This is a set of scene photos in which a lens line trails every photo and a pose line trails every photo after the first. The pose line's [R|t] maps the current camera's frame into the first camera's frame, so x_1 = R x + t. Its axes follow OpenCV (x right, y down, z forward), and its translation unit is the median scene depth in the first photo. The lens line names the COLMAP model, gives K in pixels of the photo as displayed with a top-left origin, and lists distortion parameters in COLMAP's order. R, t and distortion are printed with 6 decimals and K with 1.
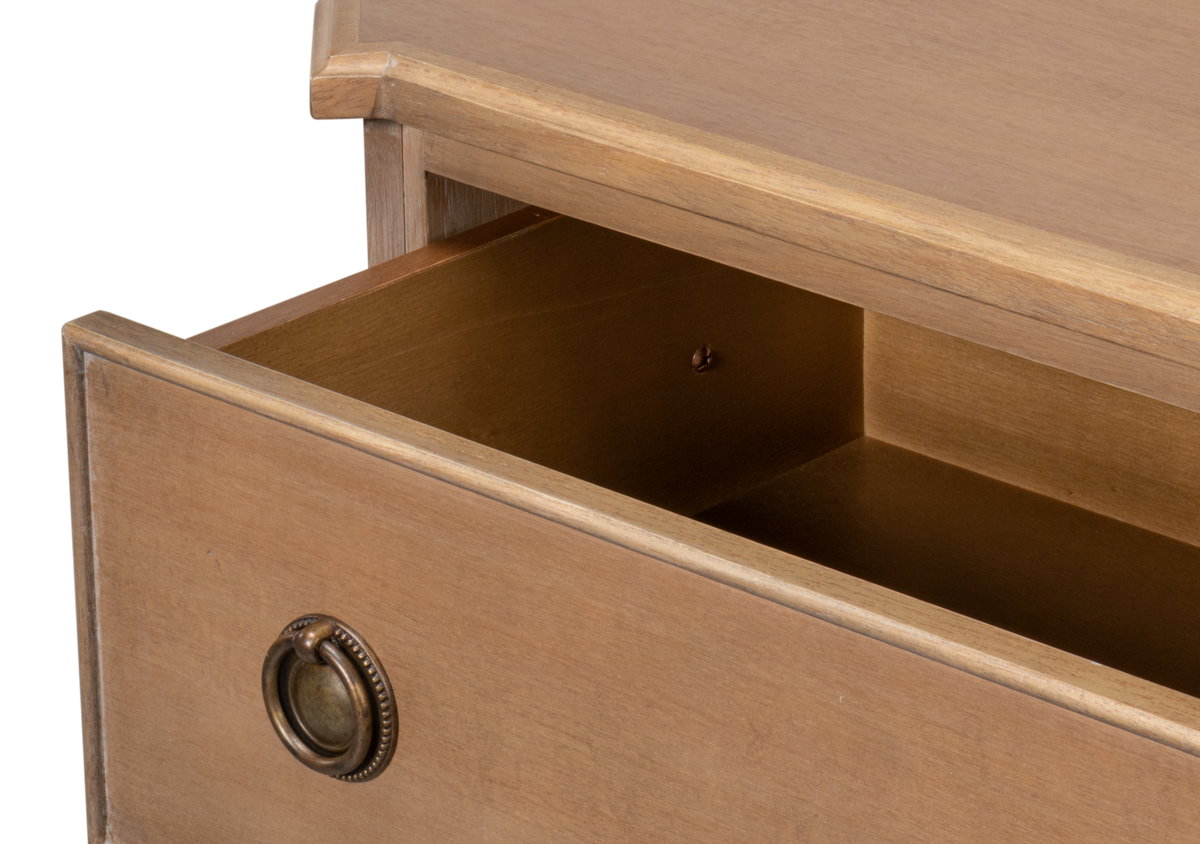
lens RADIAL K [[5085.0, 0, 600.0], [0, 5085.0, 422.0], [0, 0, 1]] dist [-0.058001, 0.729001]
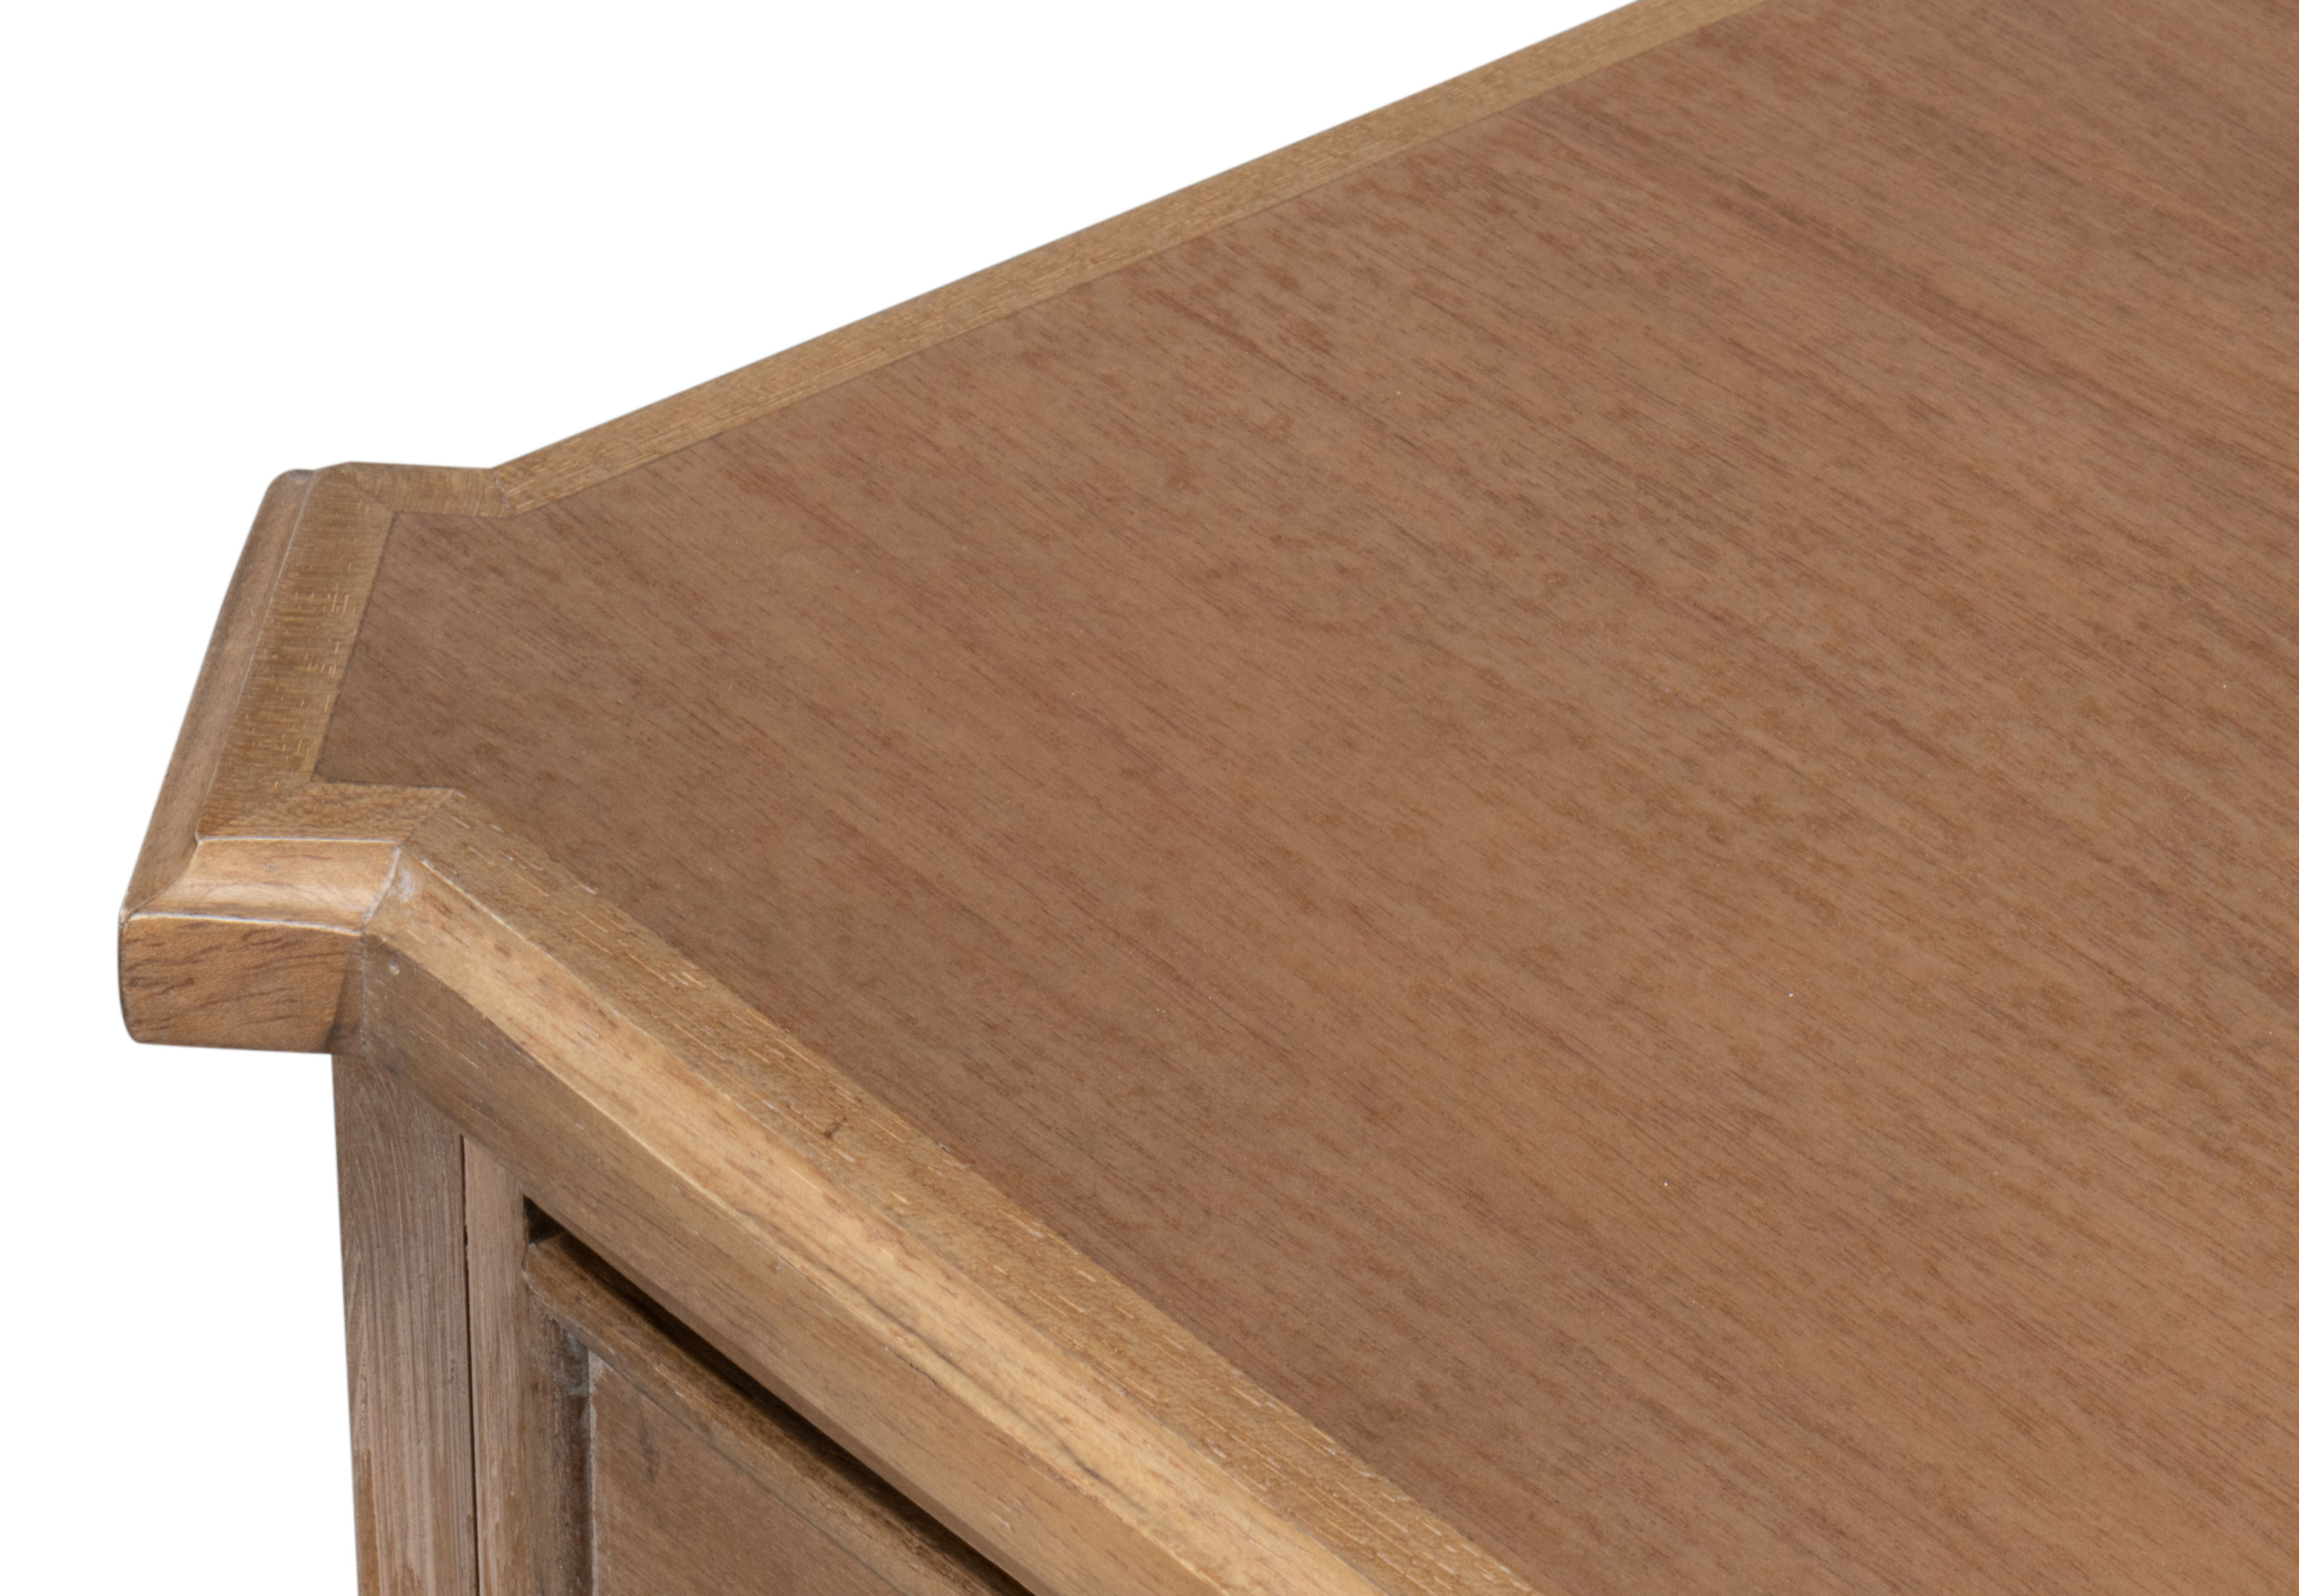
lens RADIAL K [[9829.1, 0, 1149.5], [0, 9829.1, 798.0], [0, 0, 1]] dist [-0.060860, -0.668751]
pose [[0.990046, 0.094666, -0.104148, 0.060178], [-0.072587, 0.977427, 0.198414, -0.192282], [0.120580, -0.188879, 0.974569, 0.463239]]
